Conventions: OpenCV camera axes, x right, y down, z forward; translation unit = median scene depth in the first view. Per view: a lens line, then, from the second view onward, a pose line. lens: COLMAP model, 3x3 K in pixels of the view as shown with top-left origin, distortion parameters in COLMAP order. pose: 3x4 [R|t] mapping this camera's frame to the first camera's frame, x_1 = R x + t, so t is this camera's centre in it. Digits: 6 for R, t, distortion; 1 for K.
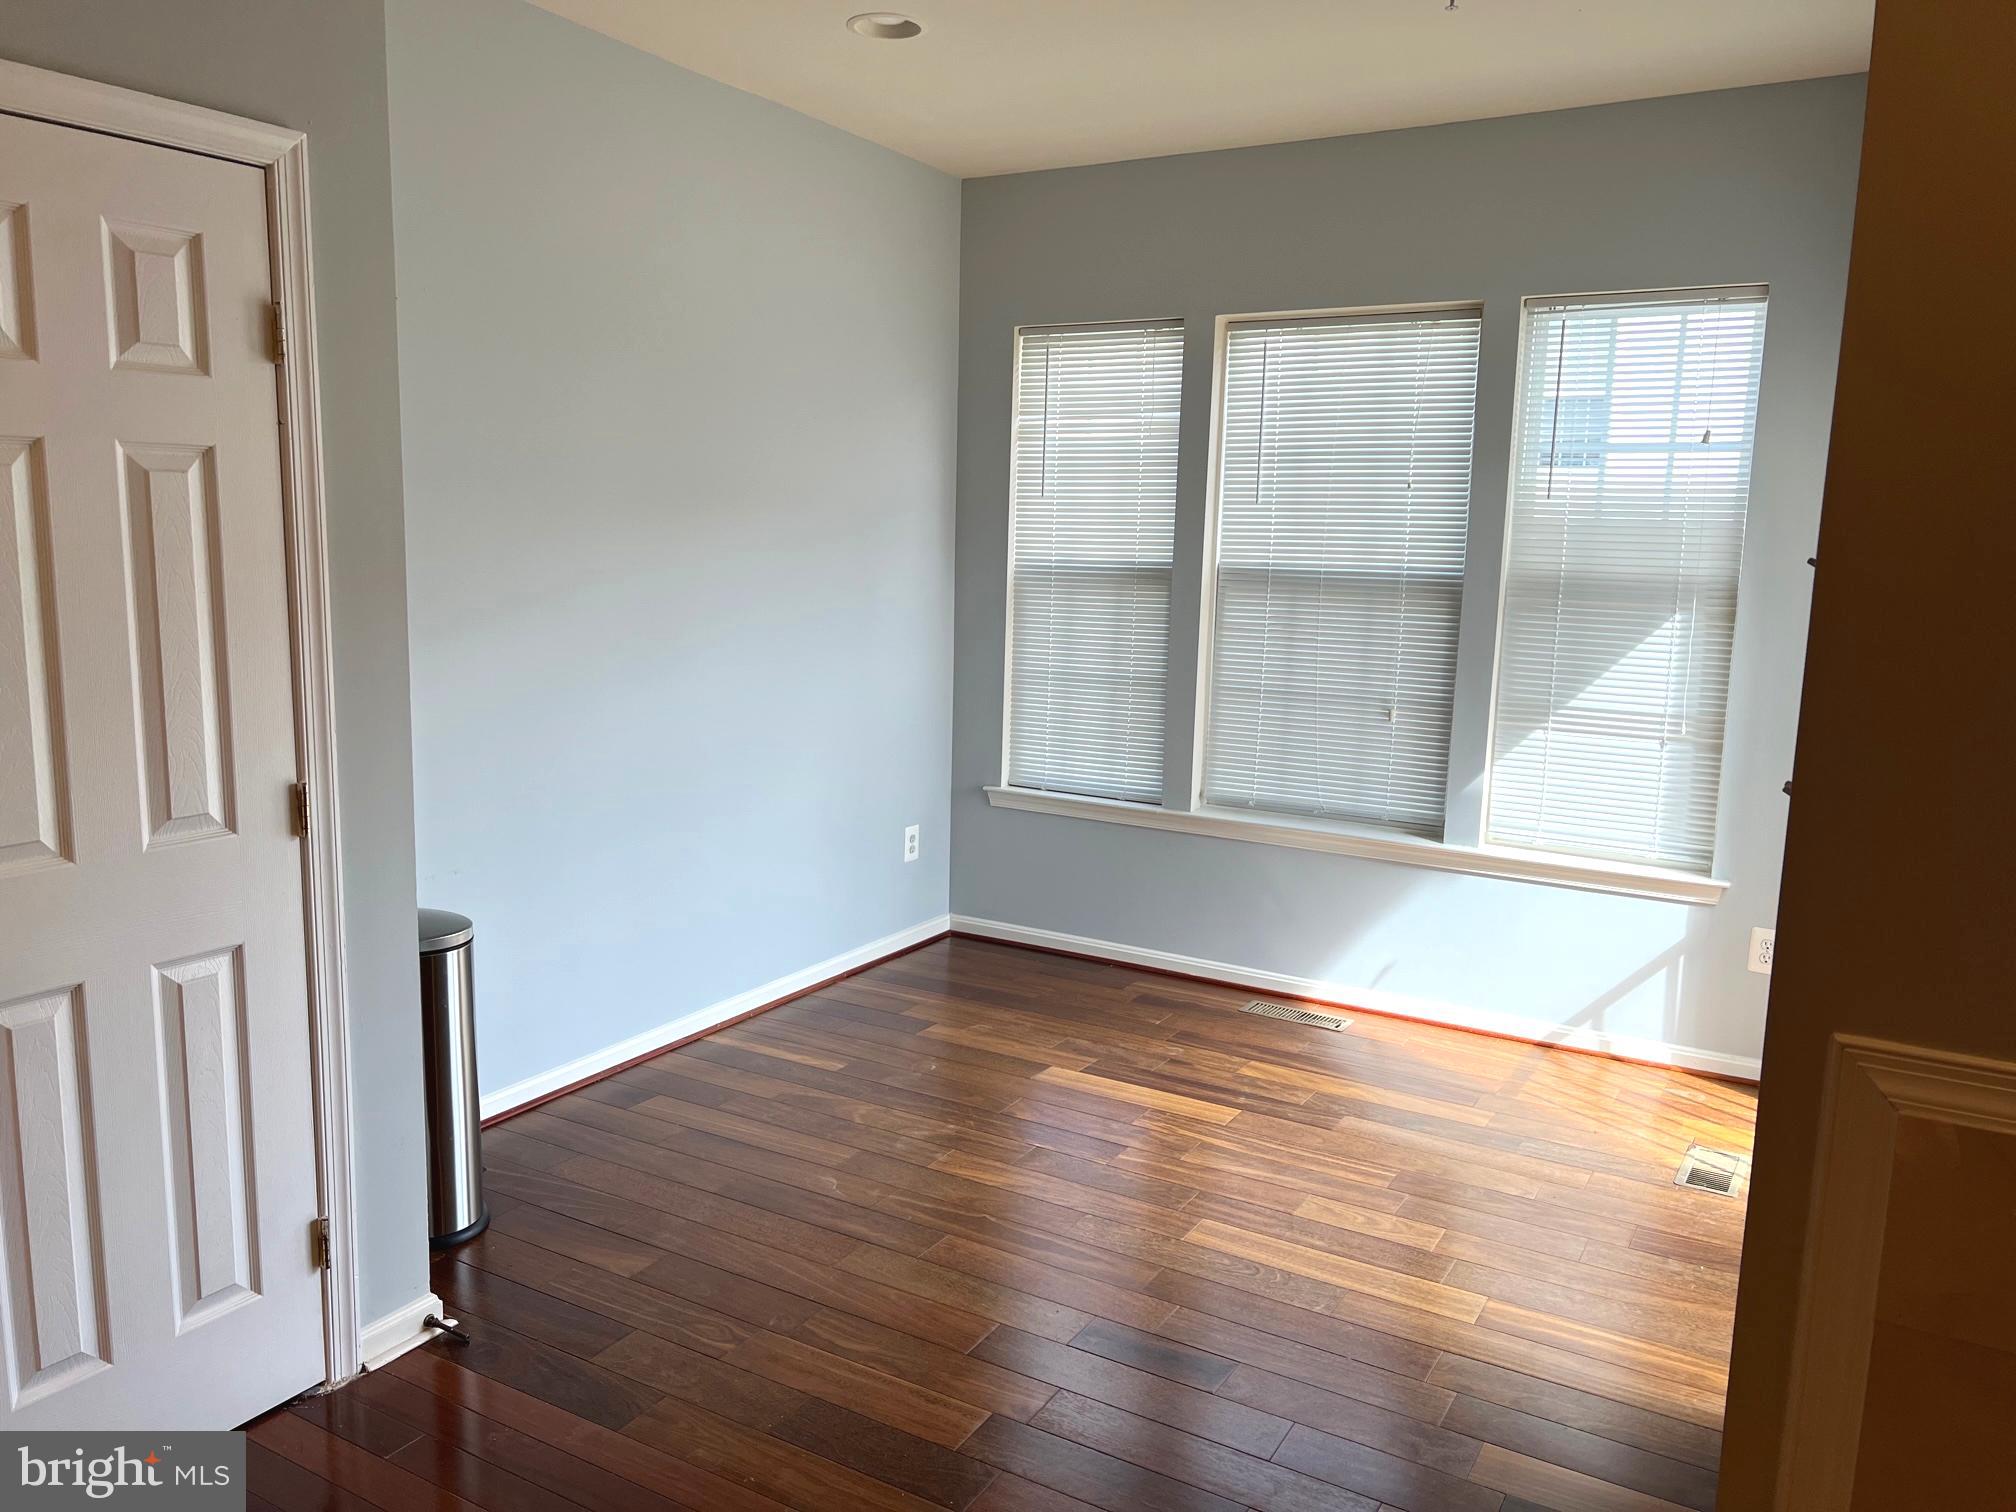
lens RADIAL K [[1516.6, 0, 1009.1], [0, 1516.6, 760.3], [0, 0, 1]] dist [0.000159, 0.003552]
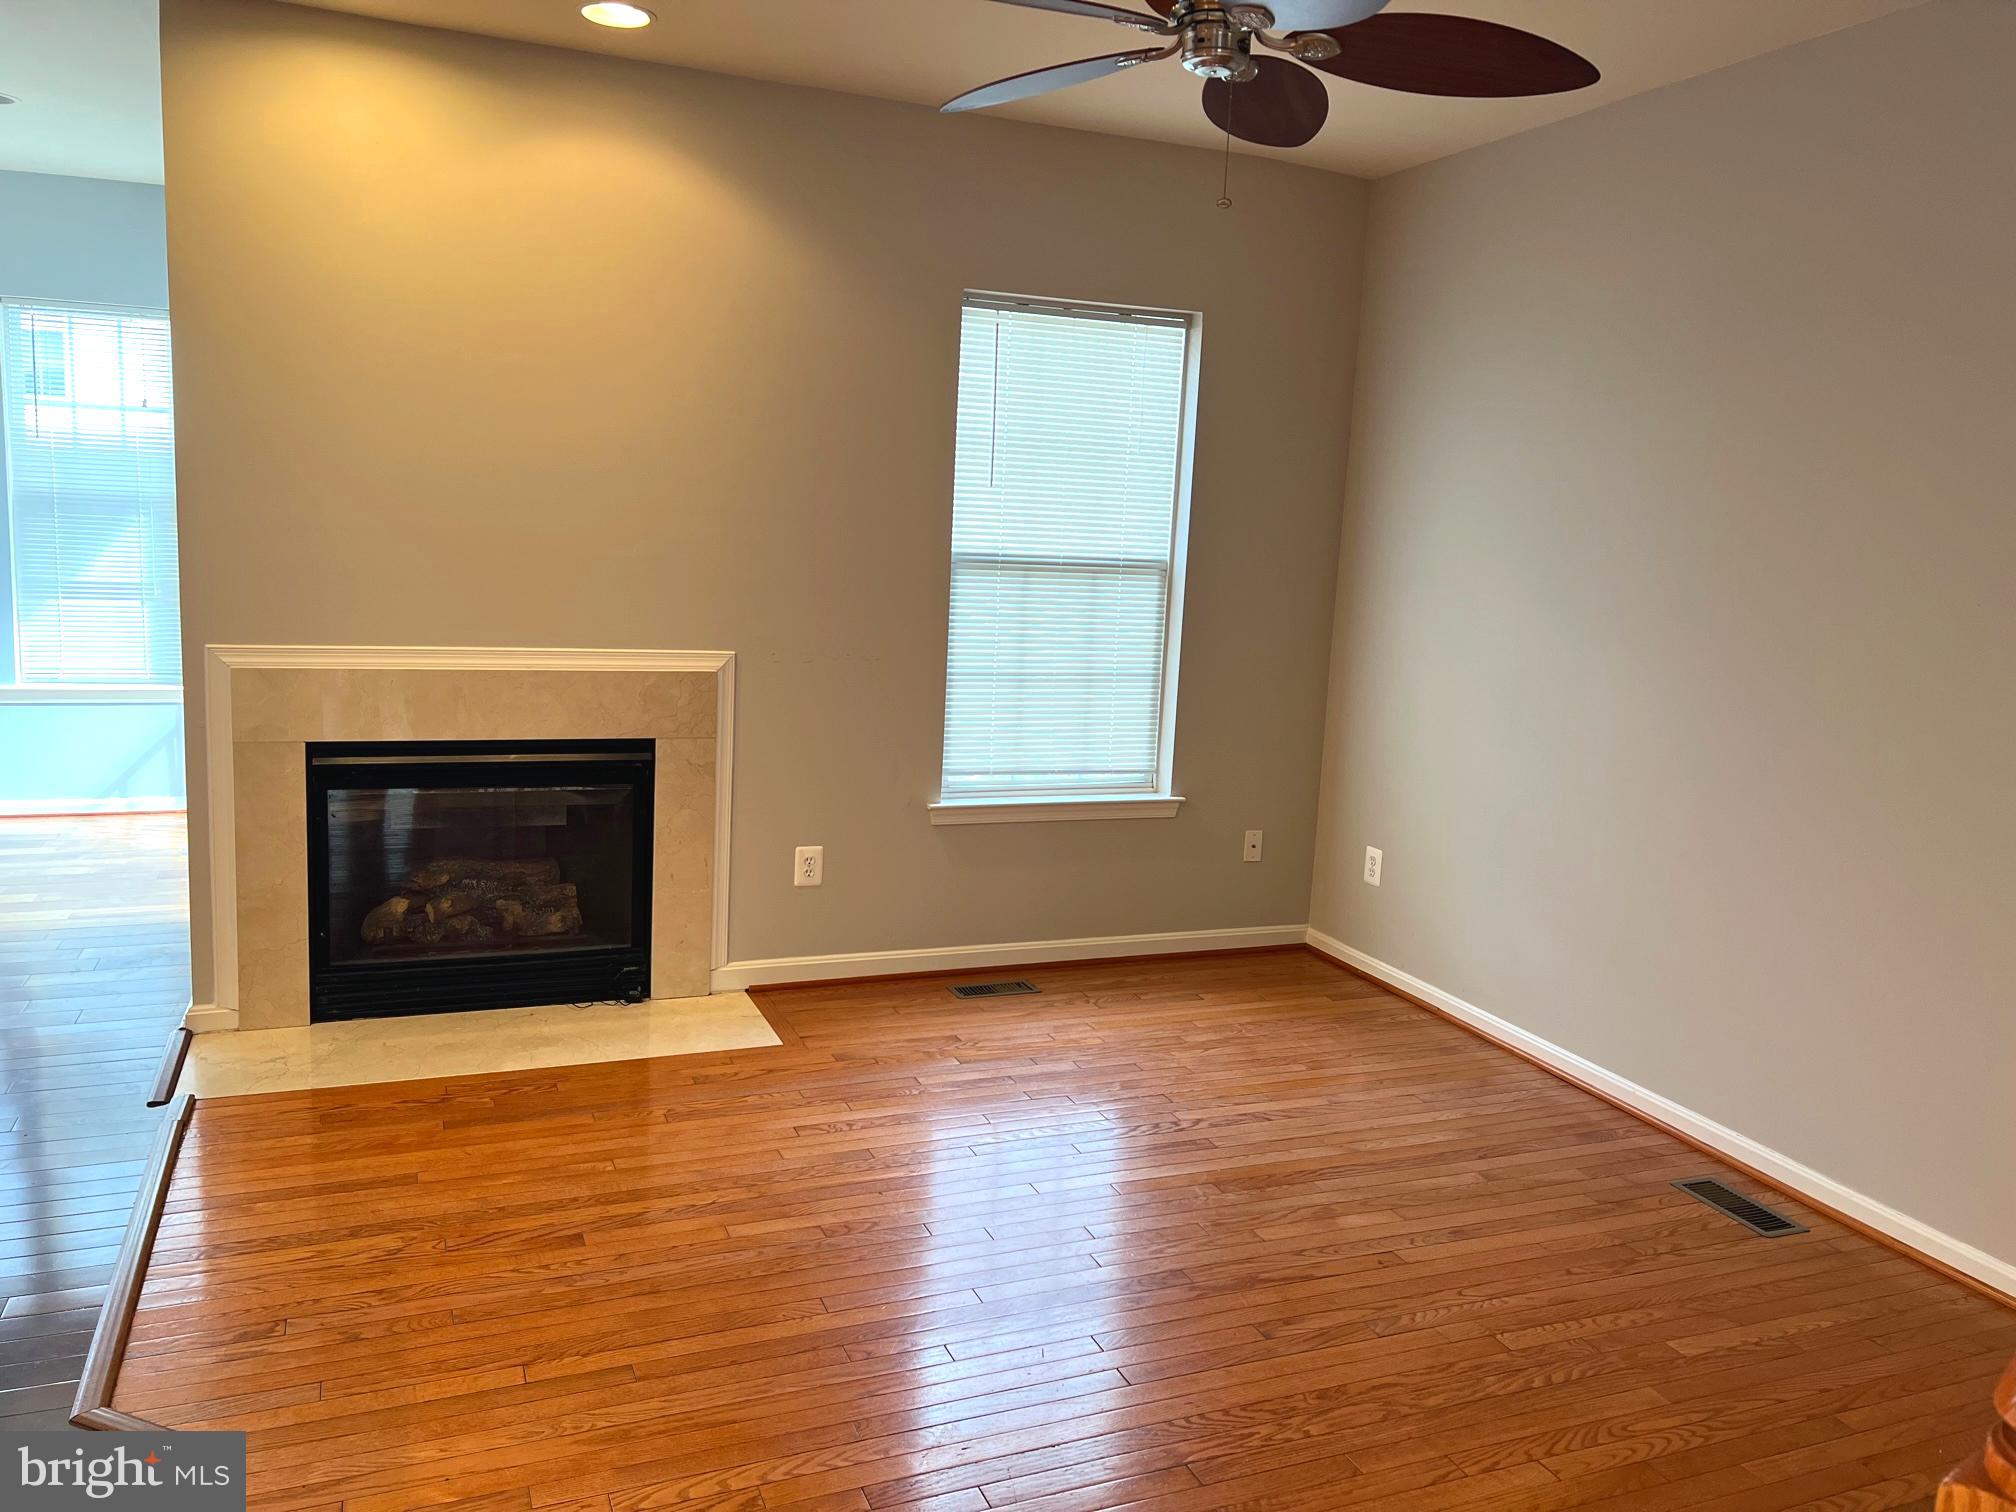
lens RADIAL K [[1516.6, 0, 1025.6], [0, 1516.6, 752.5], [0, 0, 1]] dist [0.000159, 0.003552]
pose [[0.596496, -0.126642, 0.792562, -0.275513], [0.084383, 0.991896, 0.094986, 0.069544], [-0.798168, 0.010220, 0.602348, -0.643118]]
